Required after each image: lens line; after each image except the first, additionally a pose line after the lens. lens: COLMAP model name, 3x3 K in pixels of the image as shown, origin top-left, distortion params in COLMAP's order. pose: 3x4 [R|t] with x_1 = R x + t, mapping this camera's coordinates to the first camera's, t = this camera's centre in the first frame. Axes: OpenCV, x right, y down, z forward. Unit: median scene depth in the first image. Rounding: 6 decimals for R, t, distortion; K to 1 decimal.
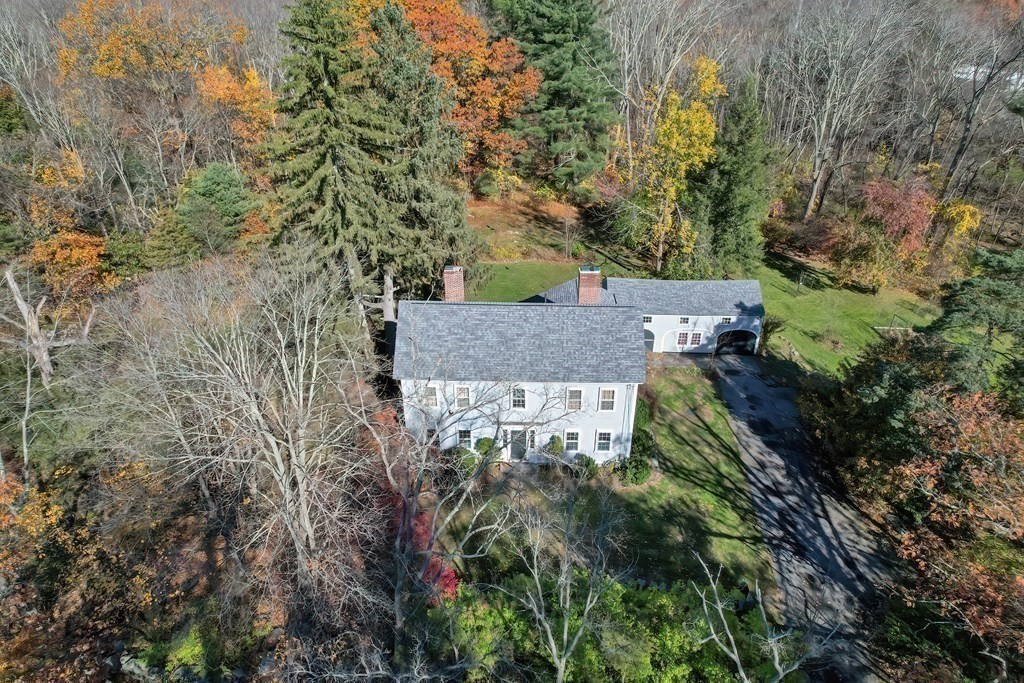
lens RADIAL K [[655.3, 0, 512.0], [0, 655.3, 341.5], [0, 0, 1]] dist [-0.066863, 0.076933]
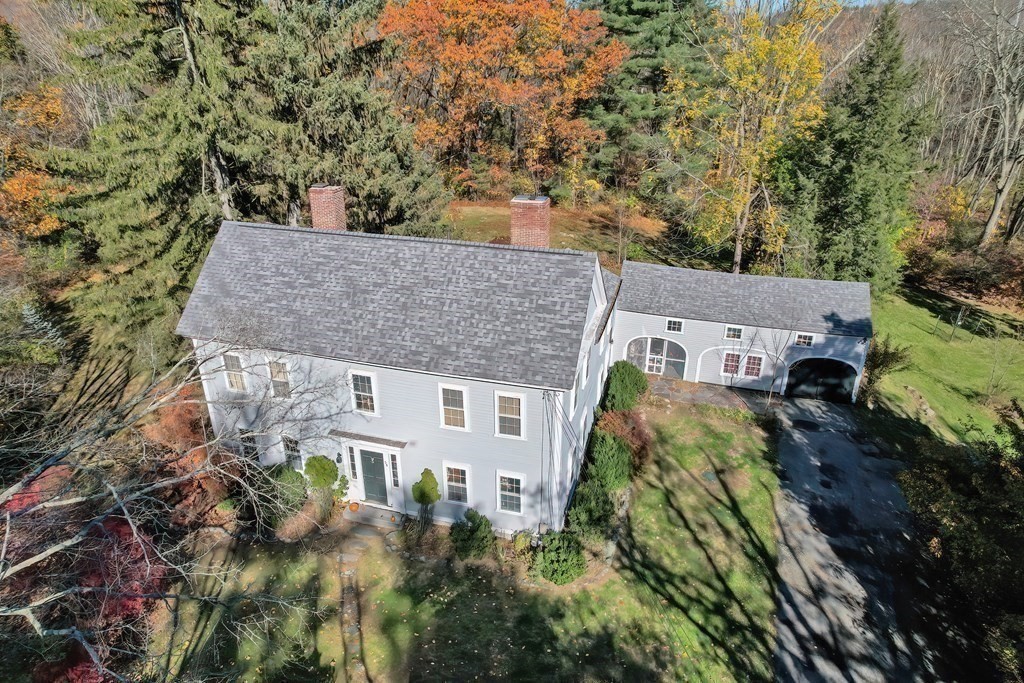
lens RADIAL K [[655.3, 0, 512.0], [0, 655.3, 341.5], [0, 0, 1]] dist [-0.066863, 0.076933]
pose [[0.969711, 0.106744, -0.219695, 0.228128], [-0.126543, 0.988883, -0.078079, 0.061370], [0.208918, 0.103515, 0.972439, 0.401679]]
